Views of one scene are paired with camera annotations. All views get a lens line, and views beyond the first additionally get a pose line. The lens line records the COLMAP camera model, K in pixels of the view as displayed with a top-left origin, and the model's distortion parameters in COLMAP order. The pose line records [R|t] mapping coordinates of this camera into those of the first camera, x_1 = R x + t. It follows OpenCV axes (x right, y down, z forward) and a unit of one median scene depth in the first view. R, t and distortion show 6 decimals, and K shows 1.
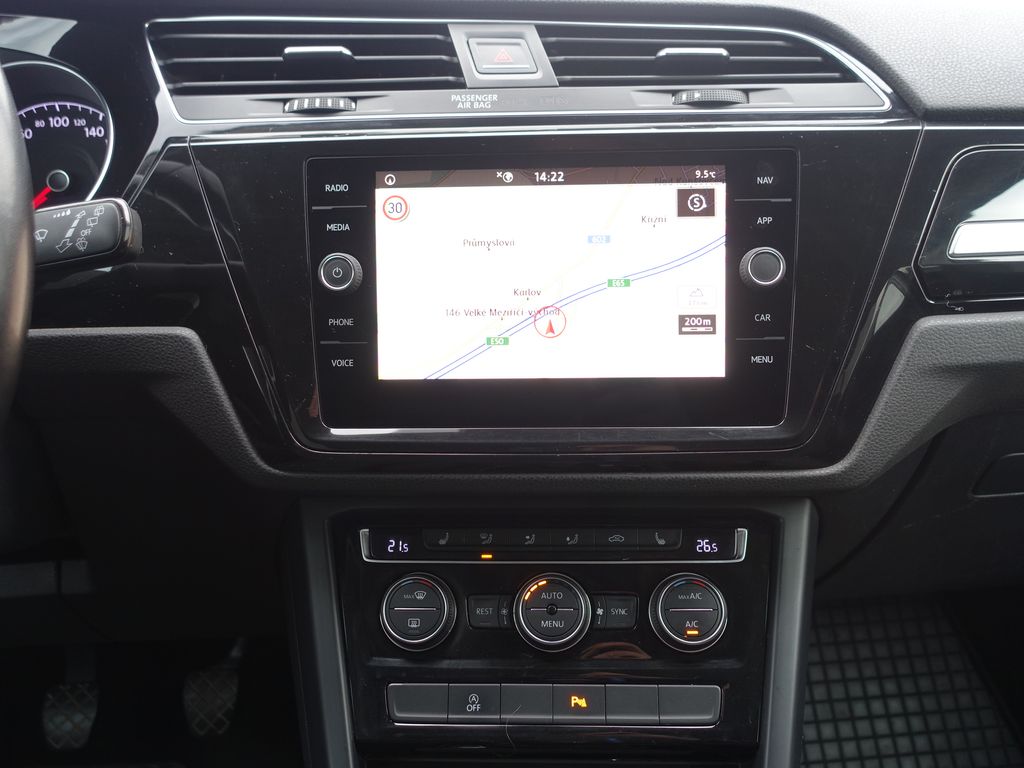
lens RADIAL K [[842.6, 0, 515.3], [0, 842.6, 385.4], [0, 0, 1]] dist [-0.033928, 0.007097]
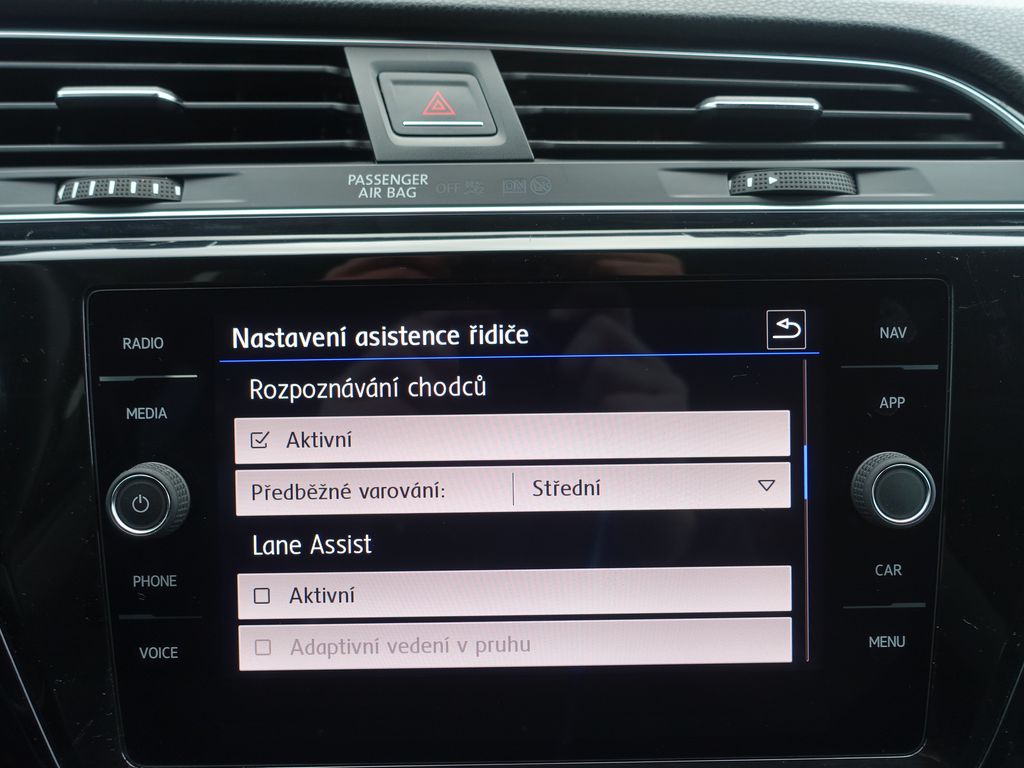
lens RADIAL K [[830.9, 0, 512.0], [0, 830.9, 384.0], [0, 0, 1]] dist [-0.032026, 0.006070]
pose [[0.998650, -0.008841, 0.051187, 0.005976], [0.008042, 0.999843, 0.015788, -0.210384], [-0.051319, -0.015355, 0.998564, 0.425060]]
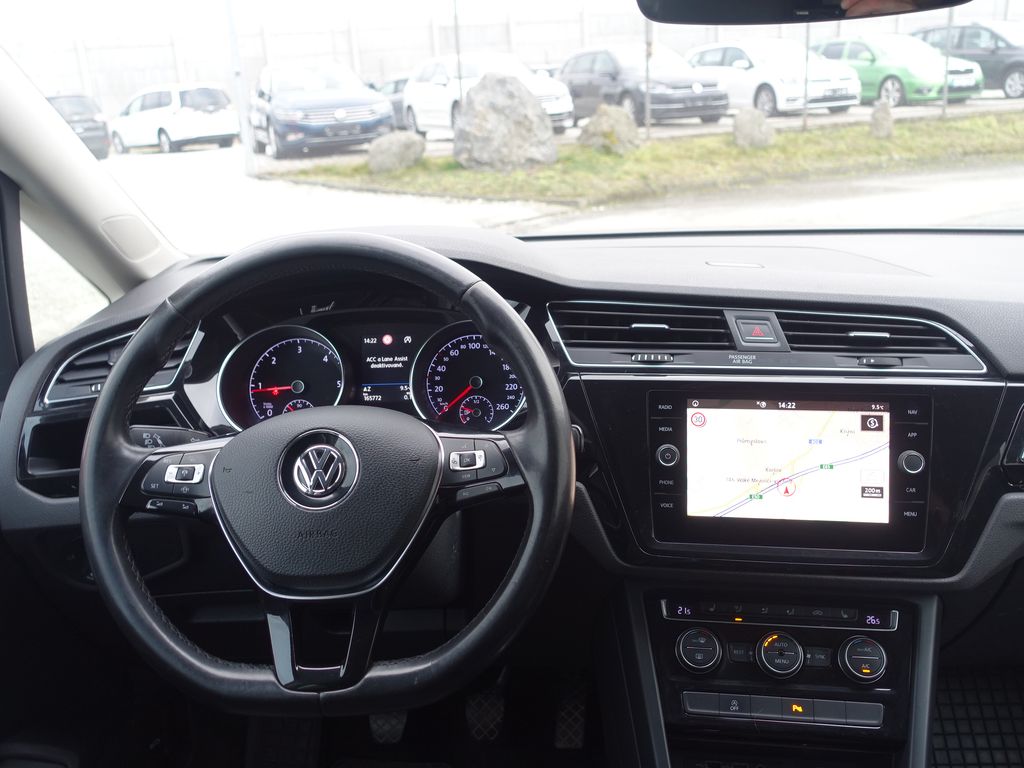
lens RADIAL K [[842.6, 0, 515.3], [0, 842.6, 385.4], [0, 0, 1]] dist [-0.033928, 0.007097]
pose [[0.993348, 0.026044, -0.112167, -0.323980], [-0.034556, 0.996612, -0.074631, -0.133341], [0.109844, 0.078011, 0.990883, -0.809159]]
